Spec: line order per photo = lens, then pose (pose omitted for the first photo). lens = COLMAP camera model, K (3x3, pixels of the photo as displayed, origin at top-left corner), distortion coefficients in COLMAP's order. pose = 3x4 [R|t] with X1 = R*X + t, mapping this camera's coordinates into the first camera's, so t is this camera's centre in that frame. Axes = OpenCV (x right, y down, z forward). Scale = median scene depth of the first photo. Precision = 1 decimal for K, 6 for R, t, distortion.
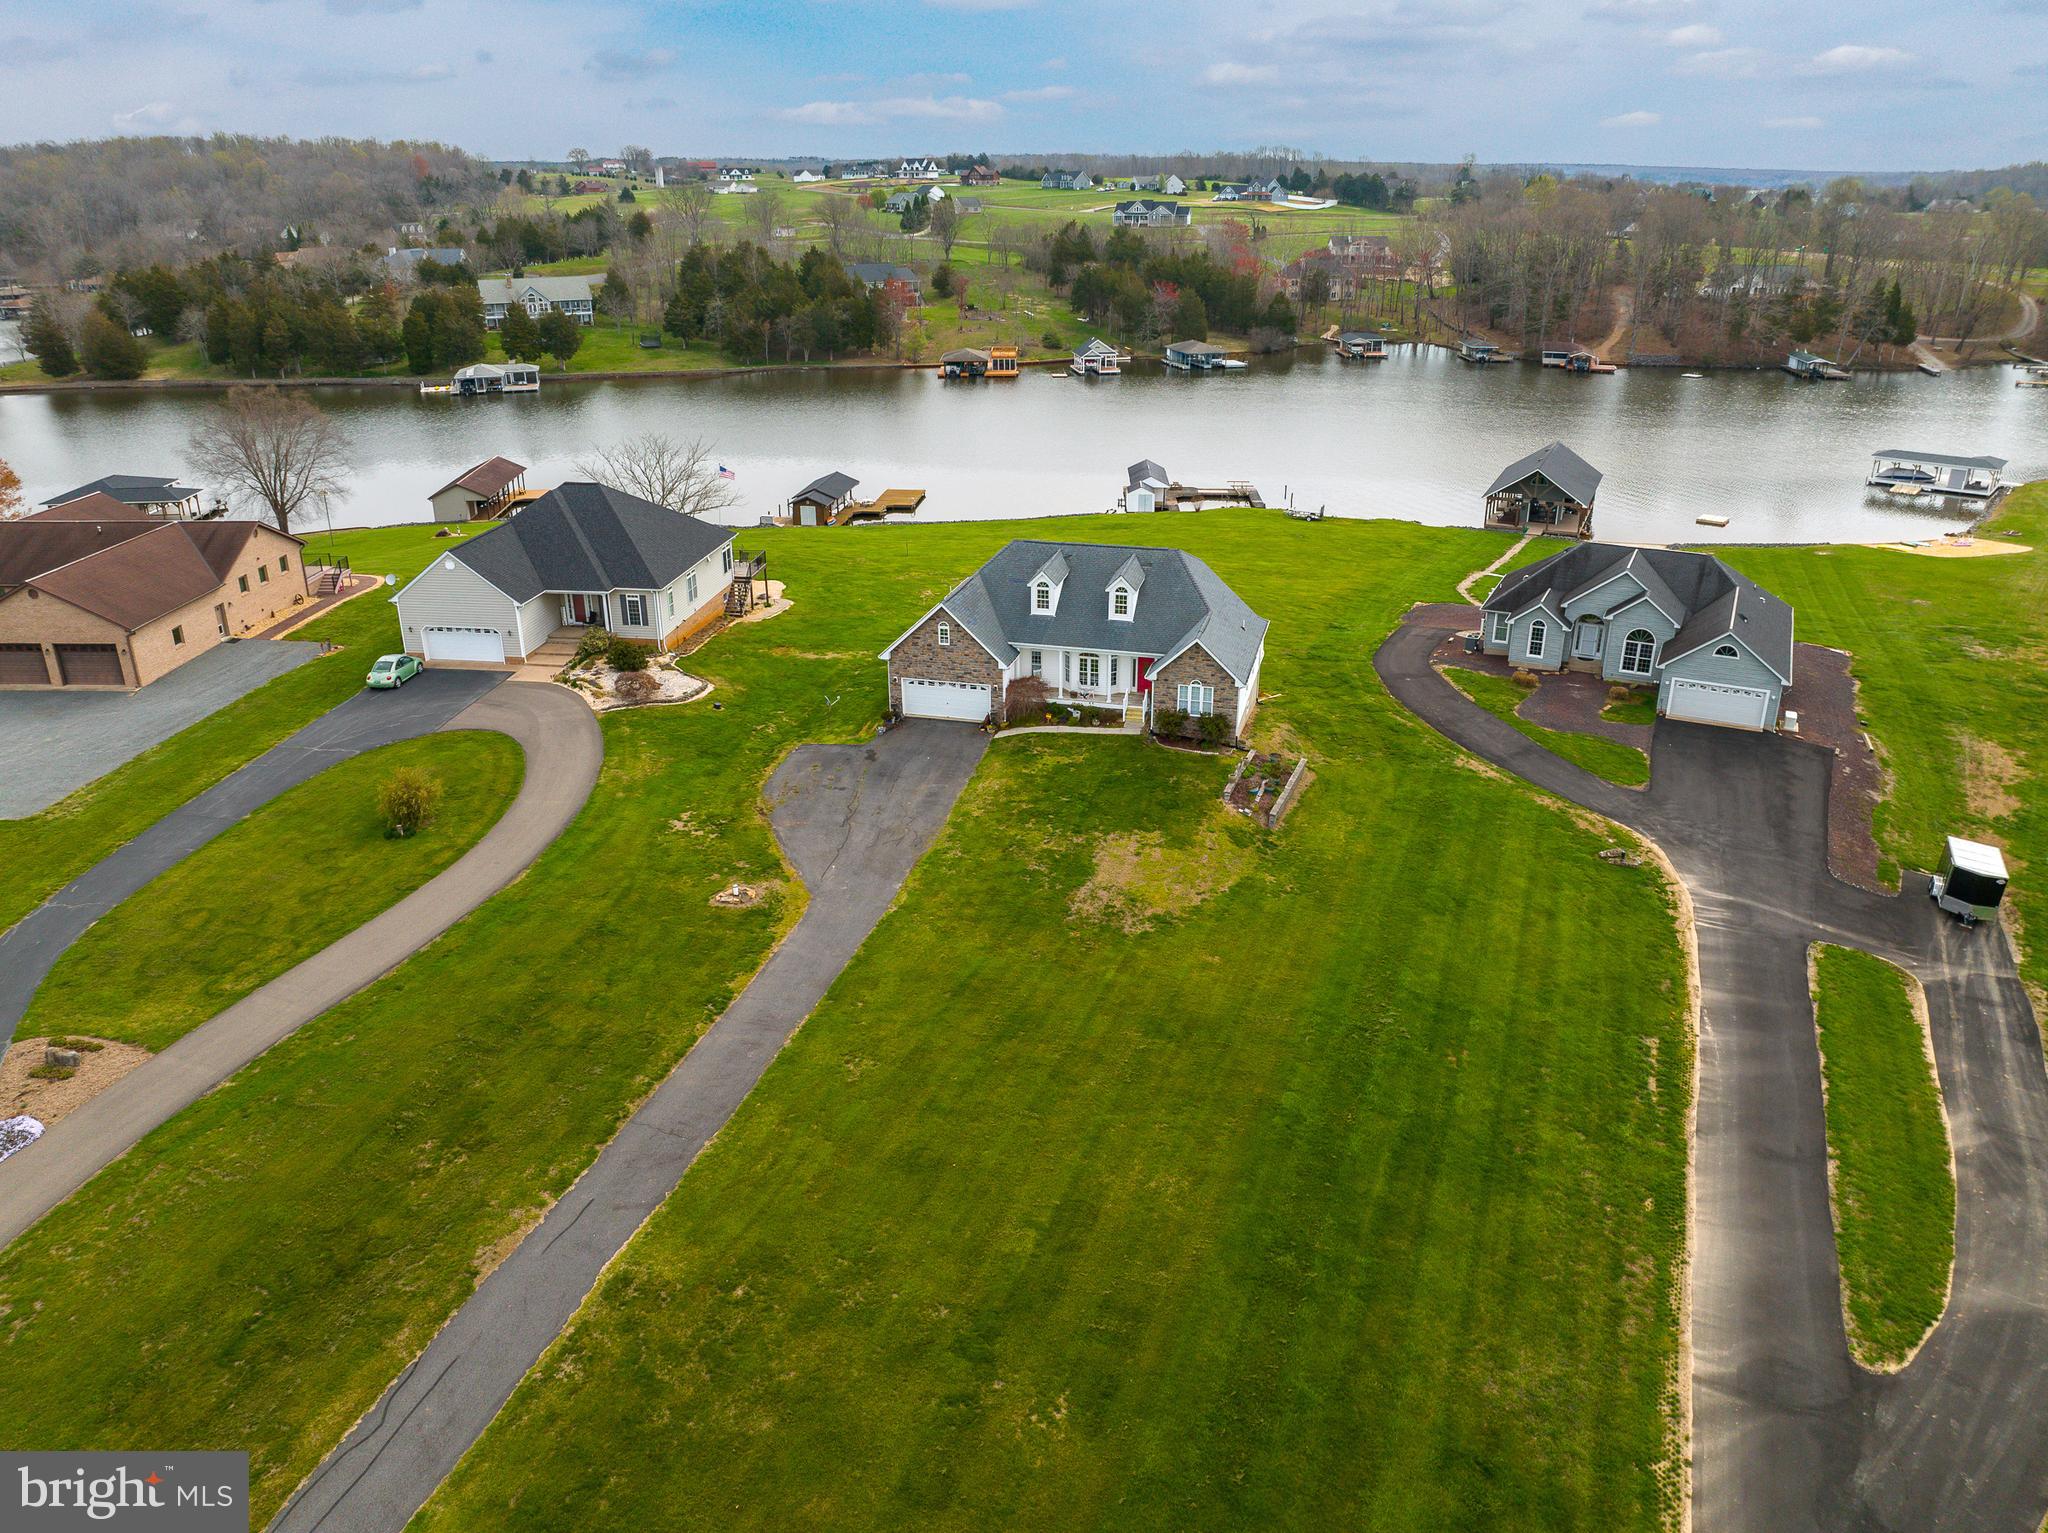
lens RADIAL K [[1447.4, 0, 1022.4], [0, 1447.4, 763.5], [0, 0, 1]] dist [-0.043404, 0.010694]
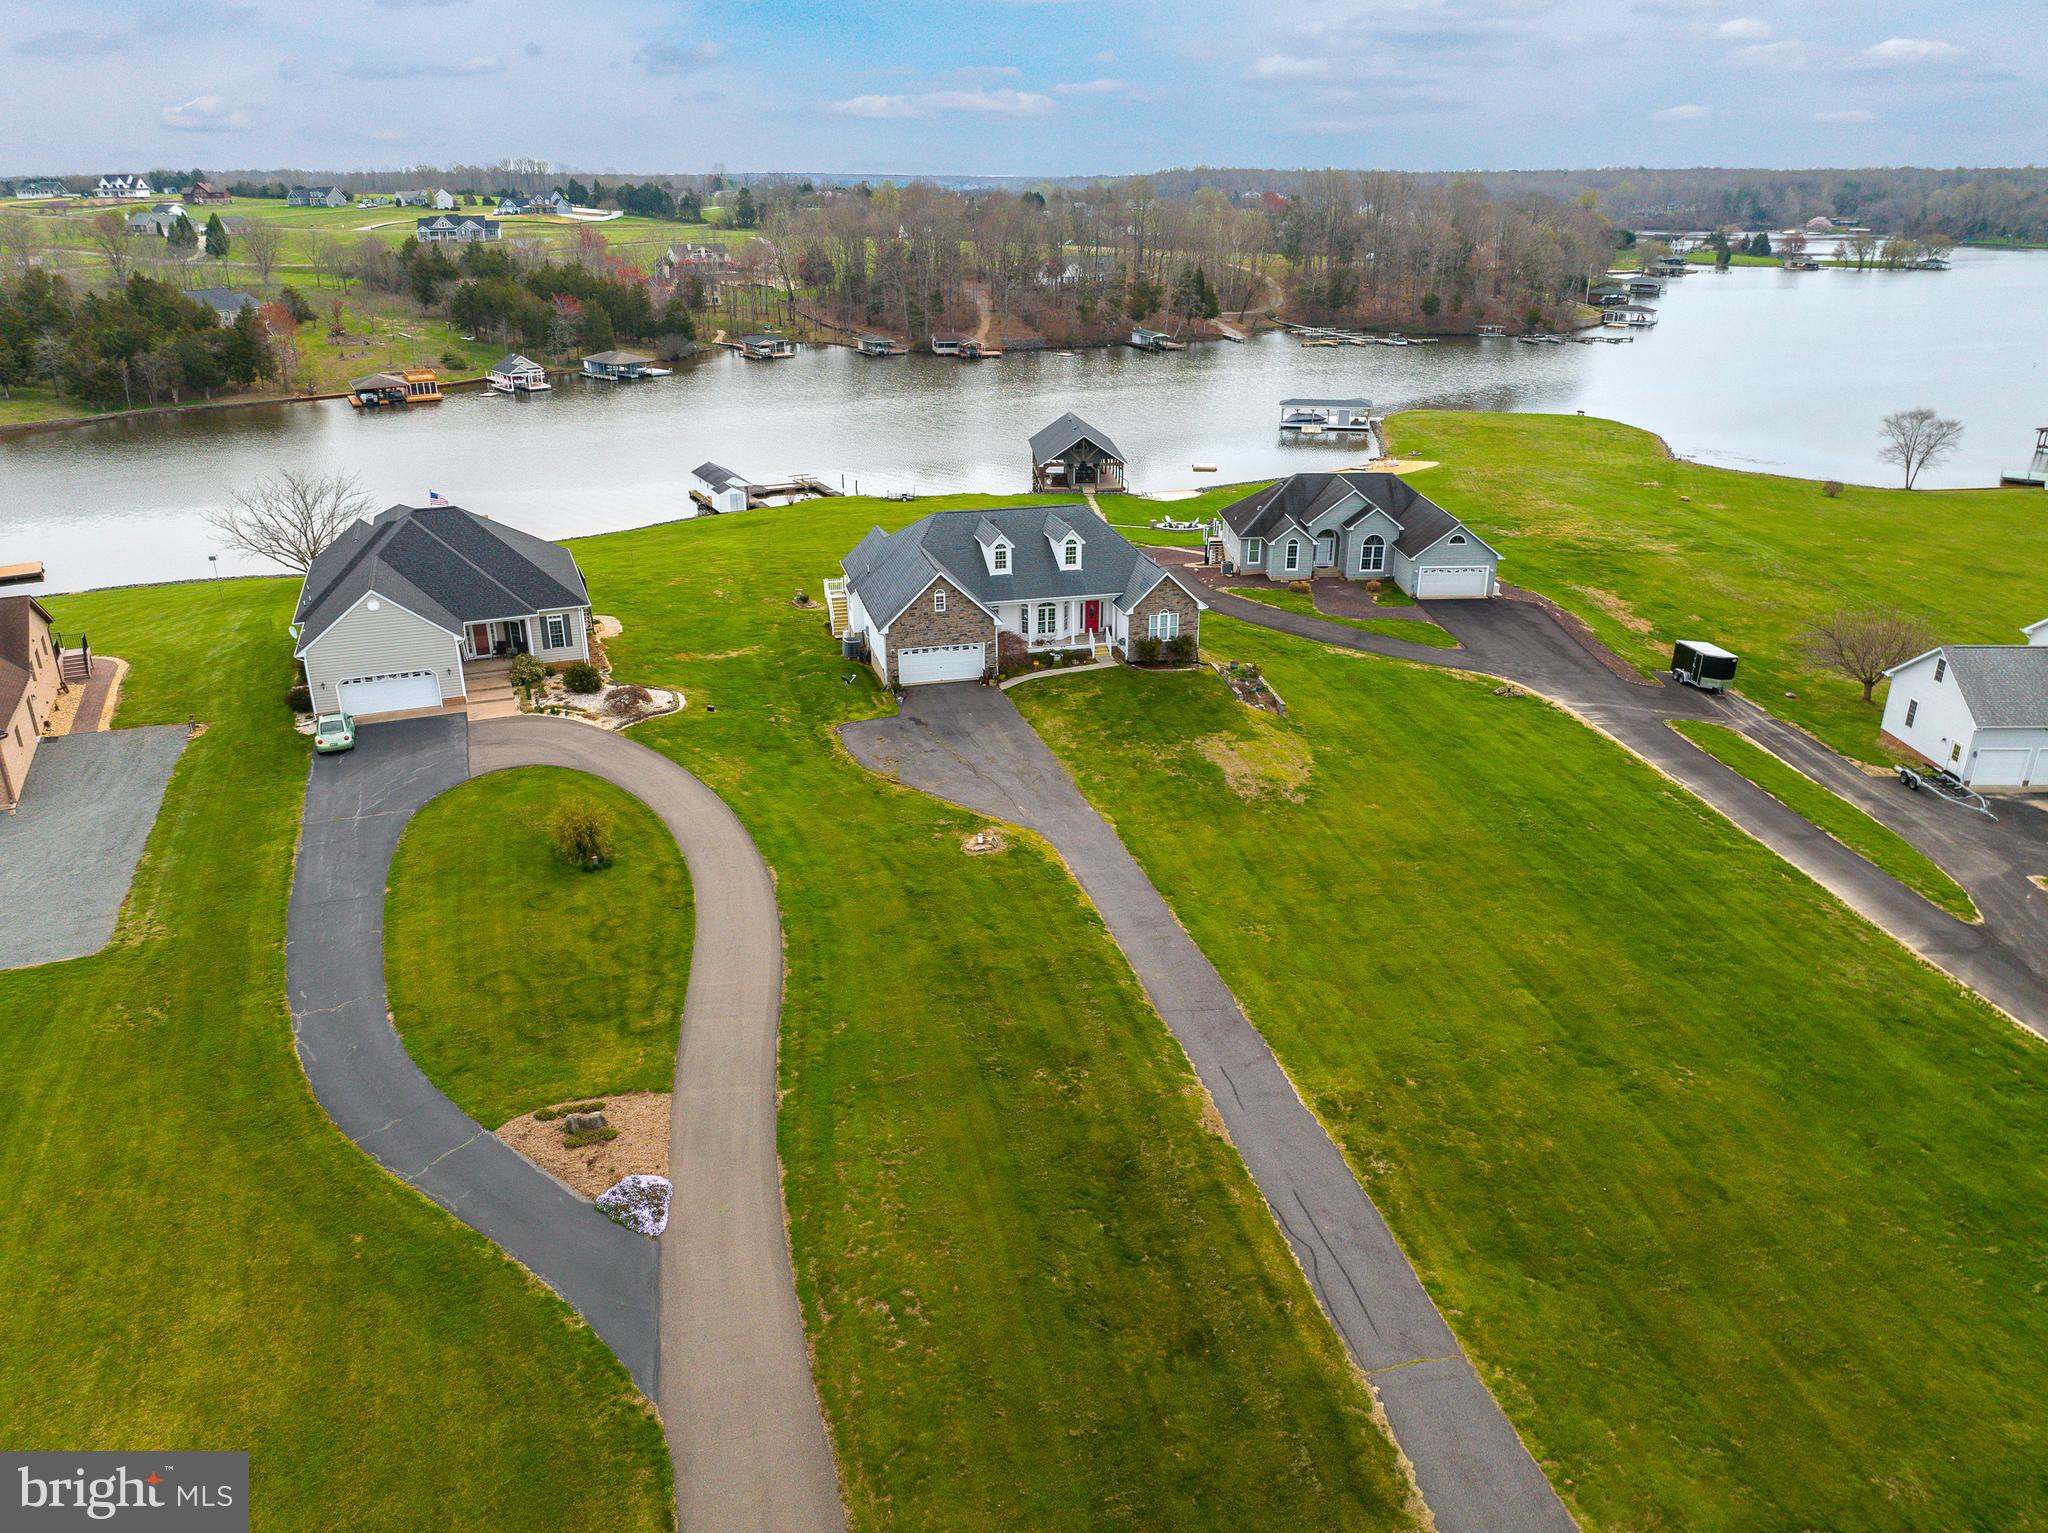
lens RADIAL K [[1447.4, 0, 1026.2], [0, 1447.4, 770.4], [0, 0, 1]] dist [-0.043404, 0.010694]
pose [[0.874337, -0.182732, 0.449604, -0.468965], [0.184113, 0.982046, 0.041091, 0.000708], [-0.449040, 0.046851, 0.892282, 0.026467]]
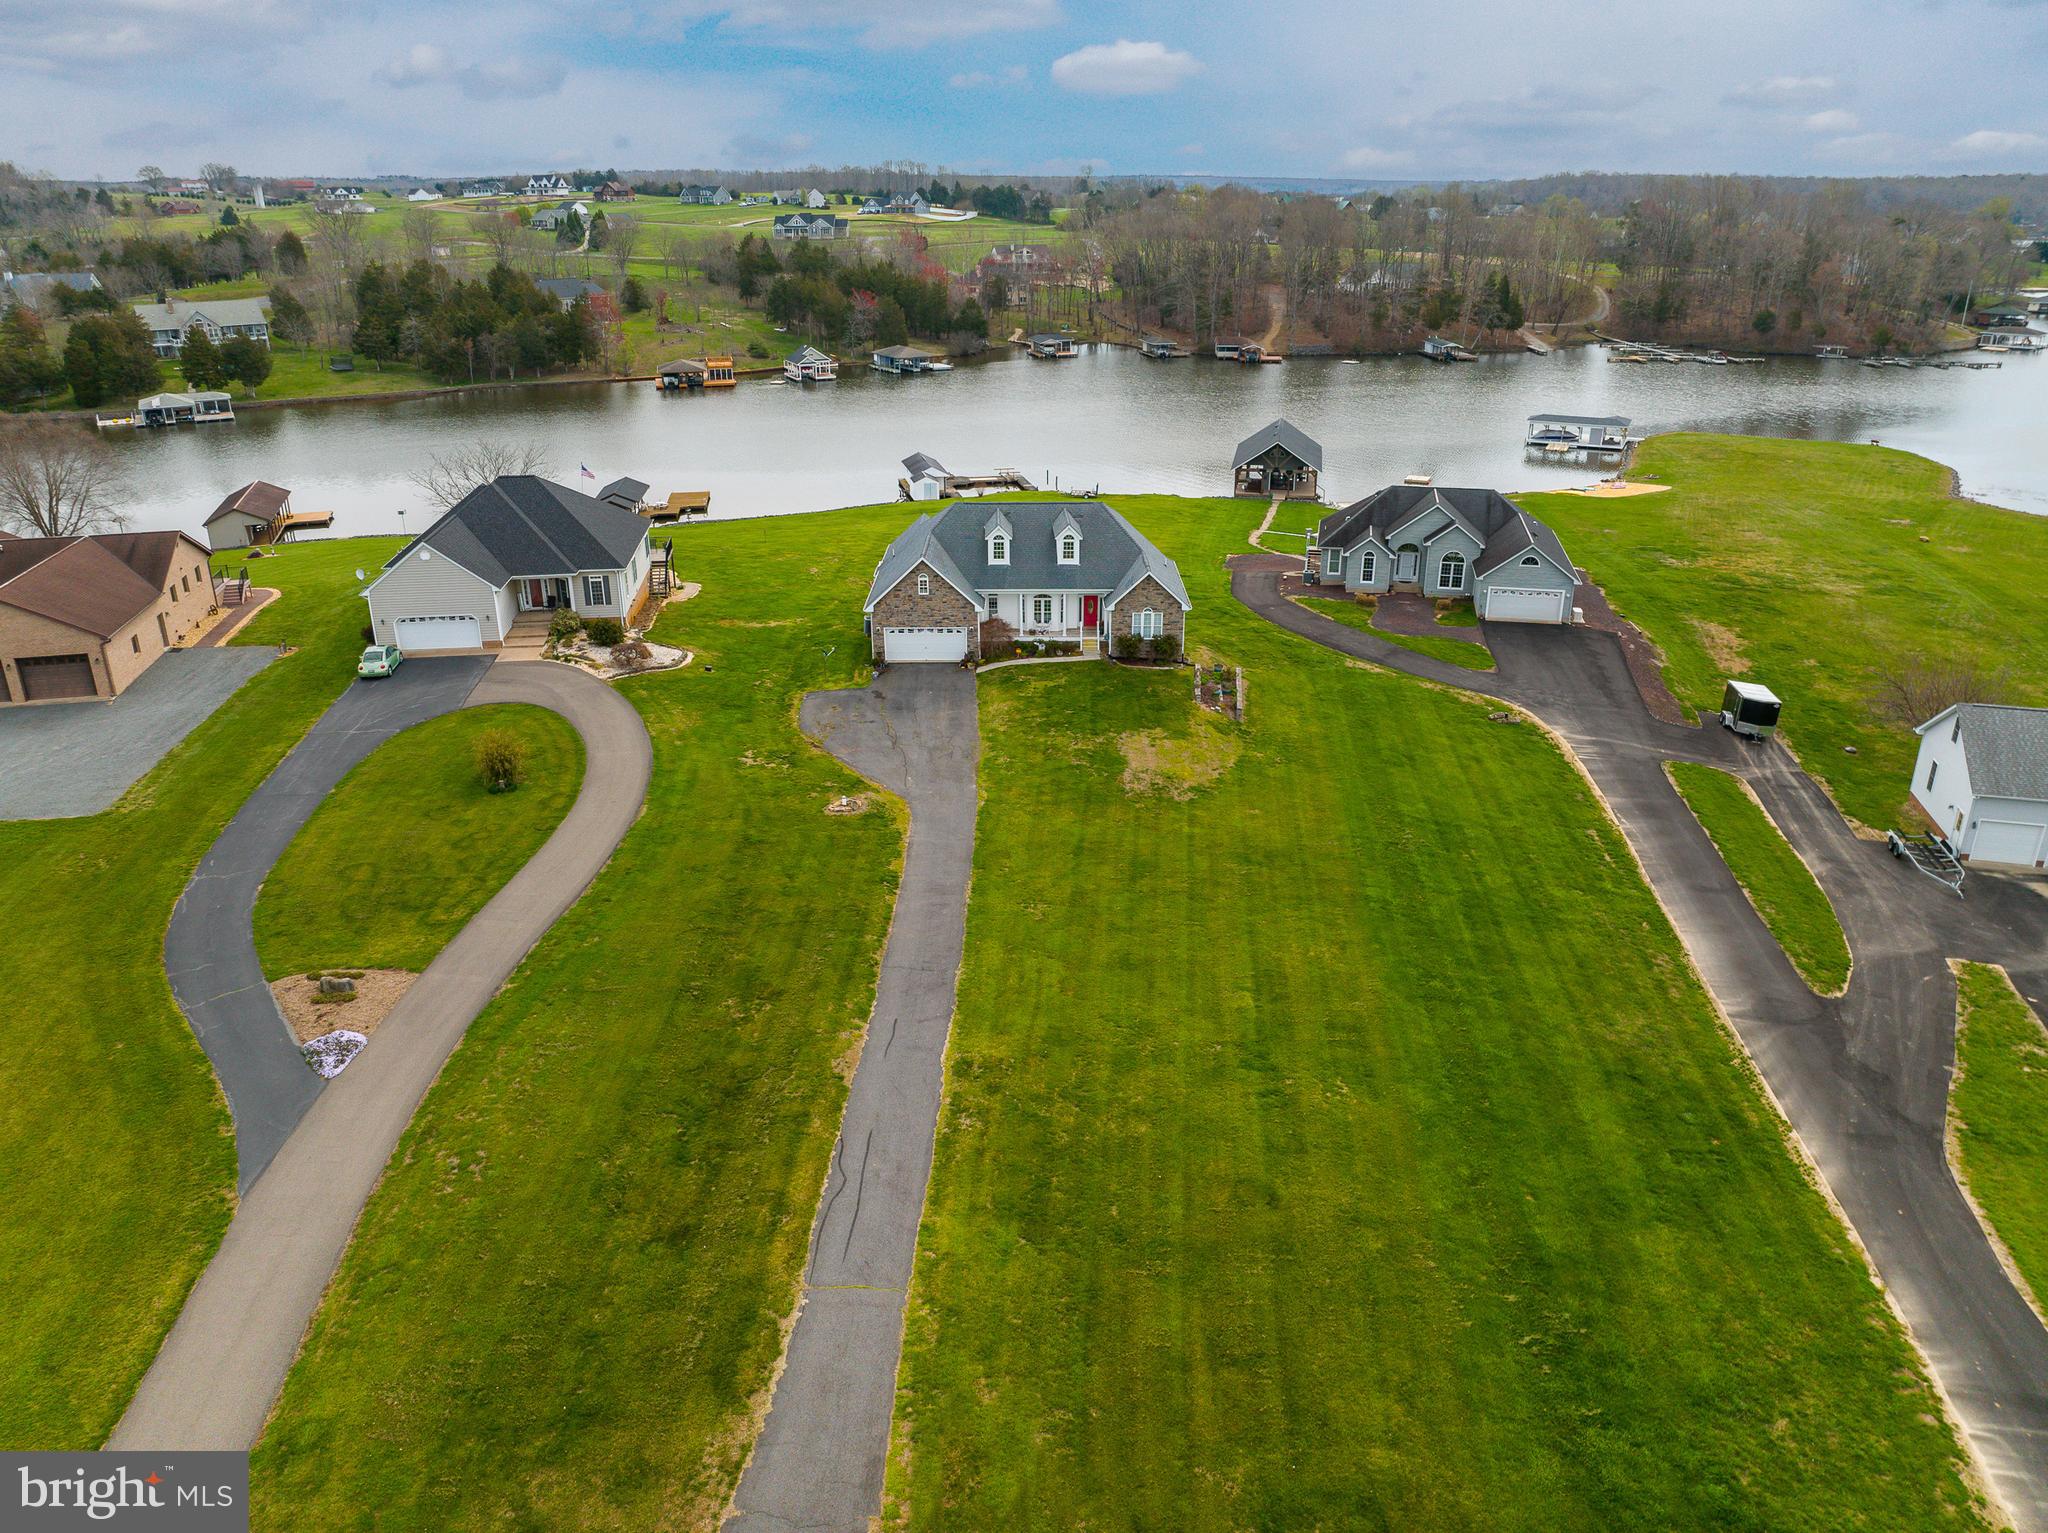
lens RADIAL K [[1447.4, 0, 1023.7], [0, 1447.4, 773.4], [0, 0, 1]] dist [-0.043404, 0.010694]
pose [[0.968039, -0.095468, 0.231918, -0.238491], [0.096174, 0.995330, 0.008288, 0.051710], [-0.231626, 0.014282, 0.972700, -0.106421]]
